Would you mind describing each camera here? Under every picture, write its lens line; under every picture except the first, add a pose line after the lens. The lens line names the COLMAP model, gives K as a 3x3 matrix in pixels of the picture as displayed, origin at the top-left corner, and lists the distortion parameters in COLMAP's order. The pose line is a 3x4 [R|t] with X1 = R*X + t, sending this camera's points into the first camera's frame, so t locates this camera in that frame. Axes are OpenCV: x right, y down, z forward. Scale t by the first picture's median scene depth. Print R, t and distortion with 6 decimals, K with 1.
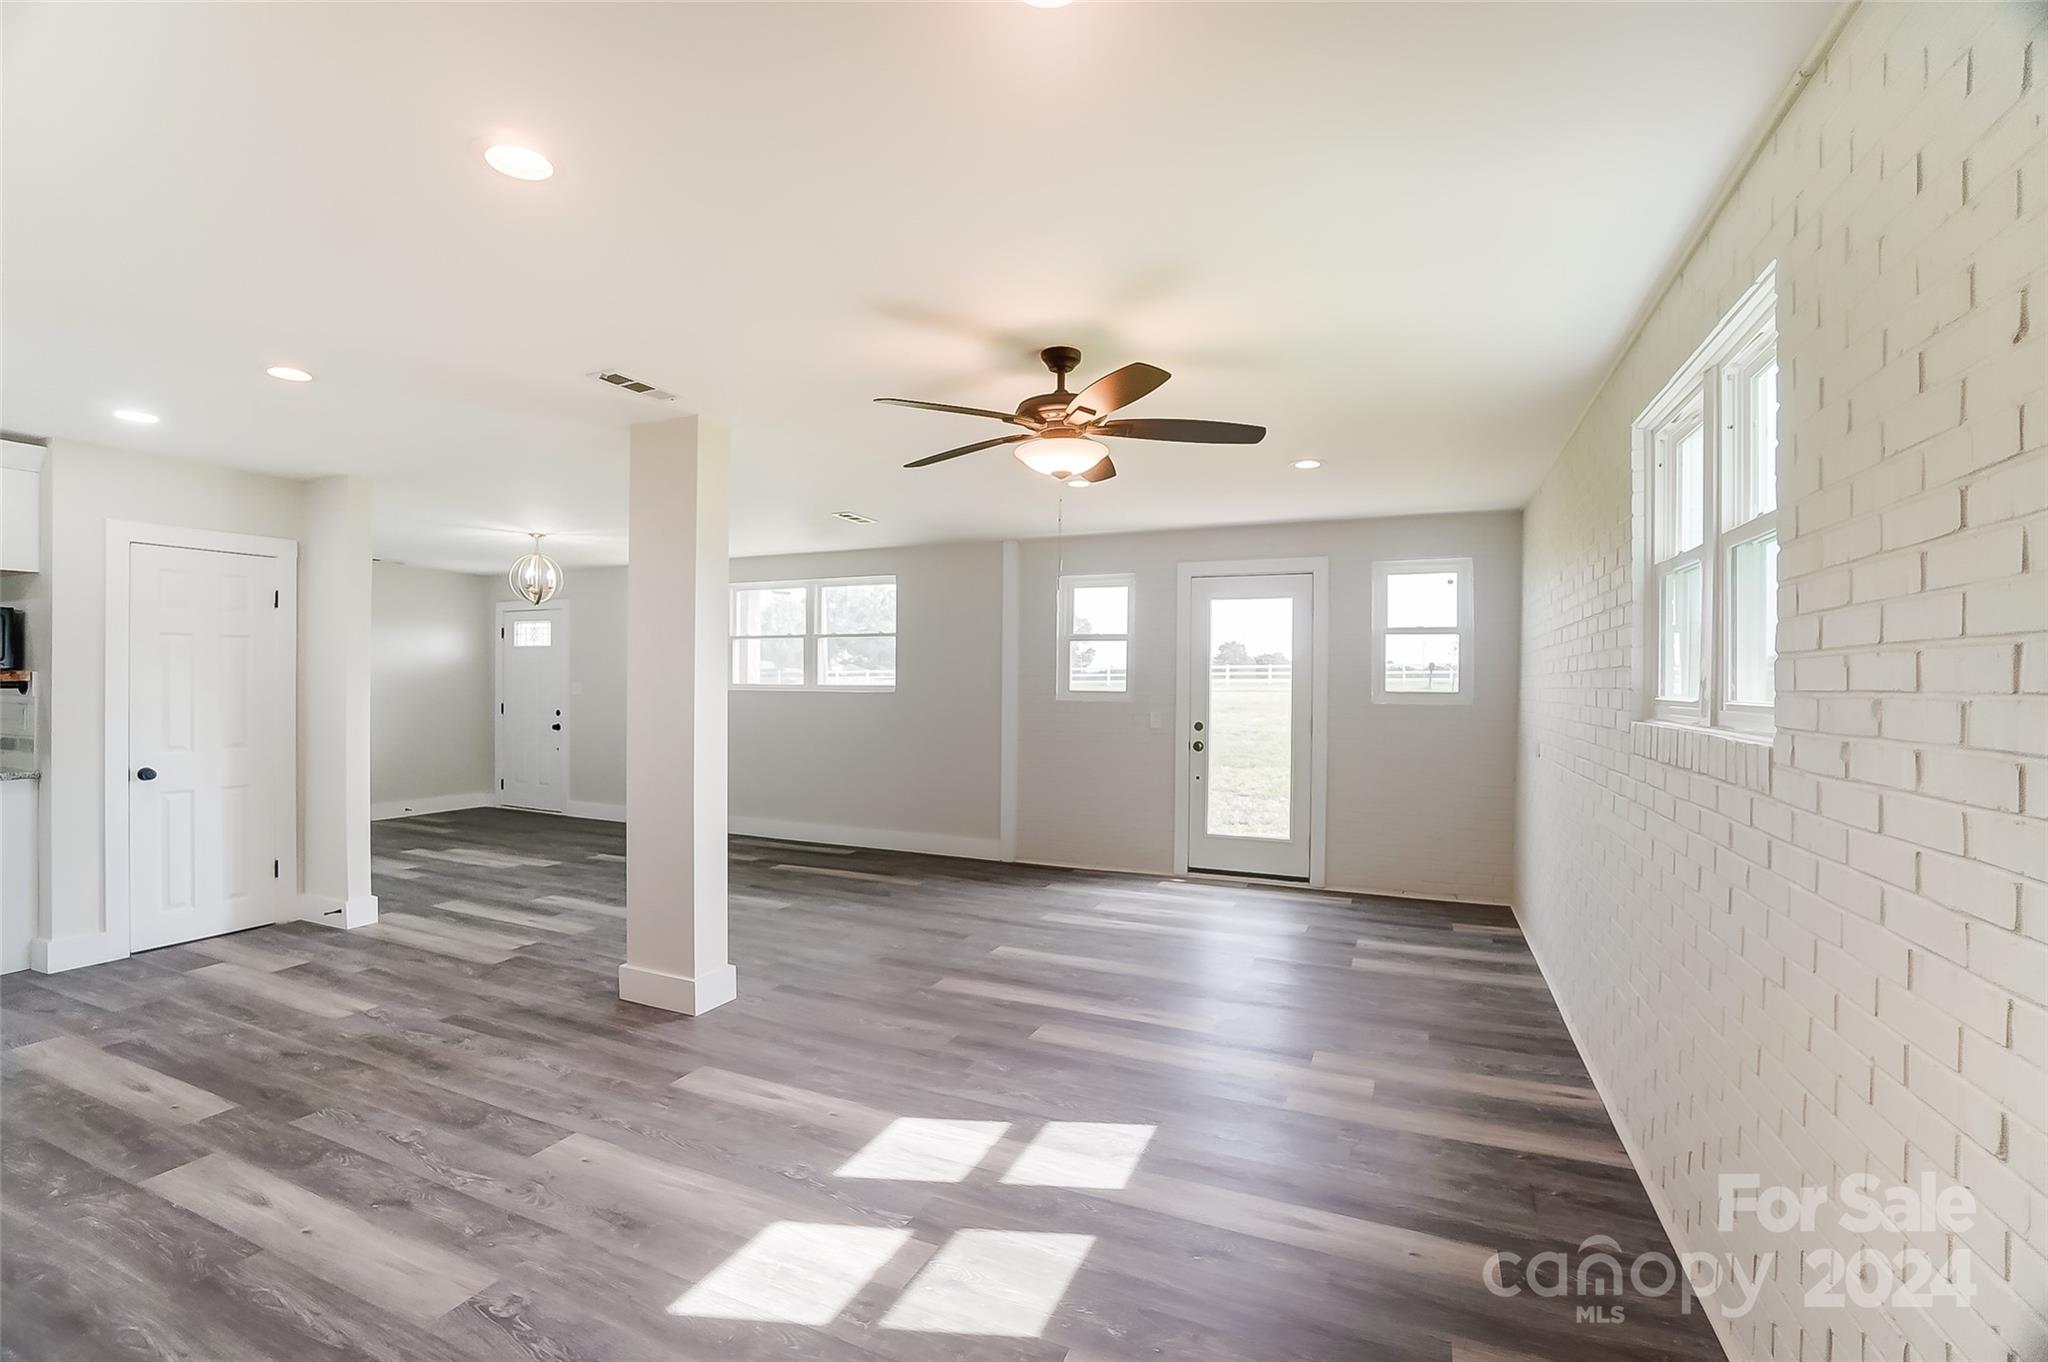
lens RADIAL K [[914.1, 0, 1005.3], [0, 914.1, 687.2], [0, 0, 1]] dist [-0.064514, 0.023580]
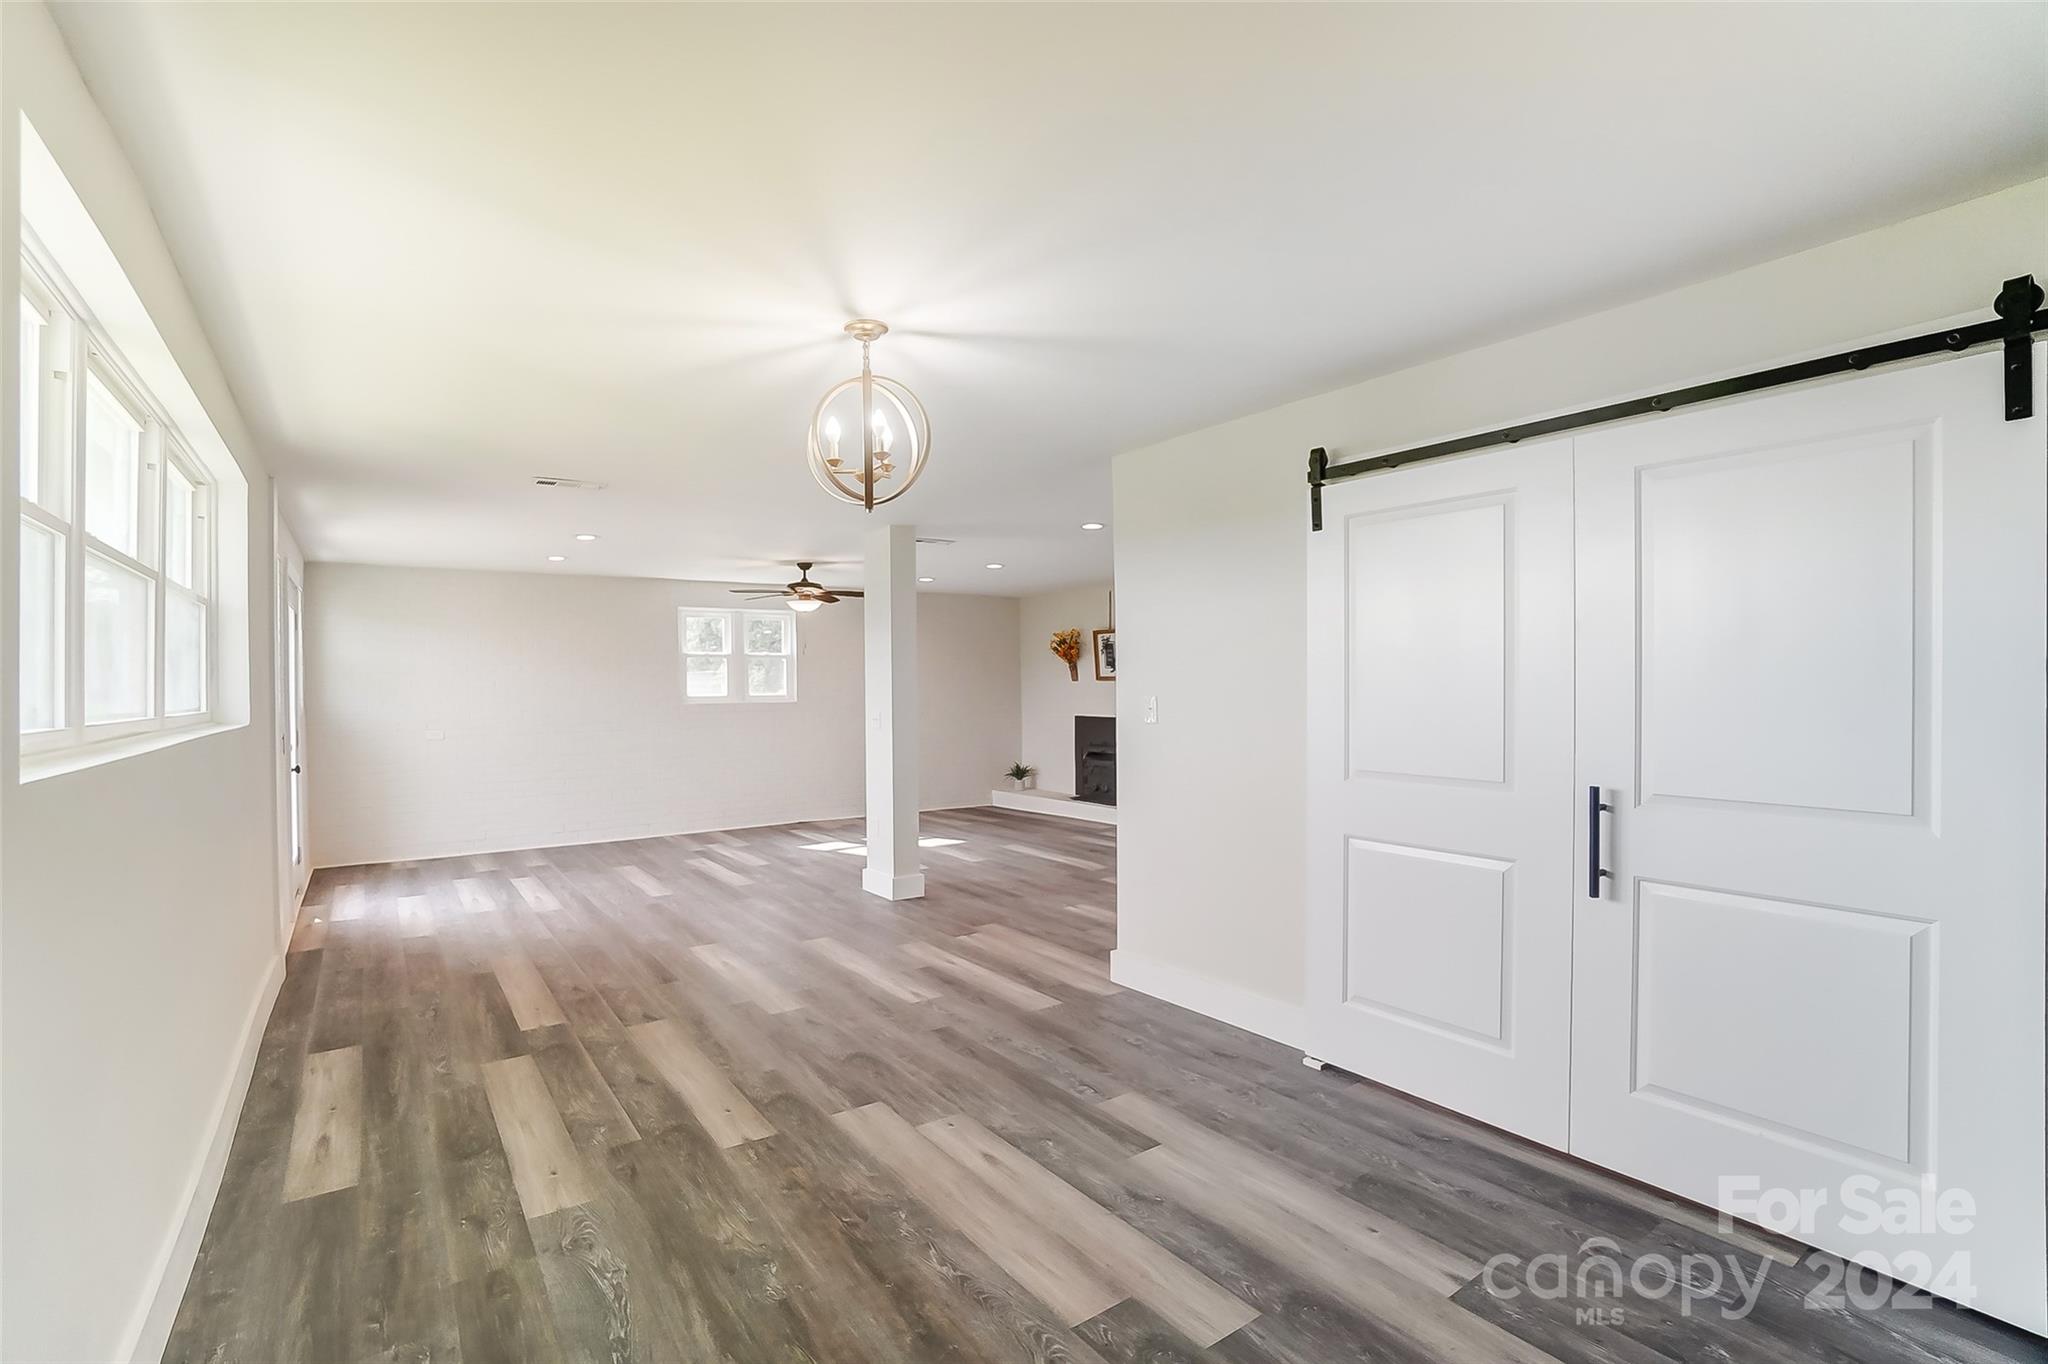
lens RADIAL K [[928.0, 0, 1001.4], [0, 928.0, 687.8], [0, 0, 1]] dist [-0.062882, 0.025589]
pose [[-0.861324, -0.000052, 0.508056, -1.230106], [0.006383, 0.999920, 0.010924, -0.028948], [-0.508016, 0.012652, -0.861255, 2.089023]]
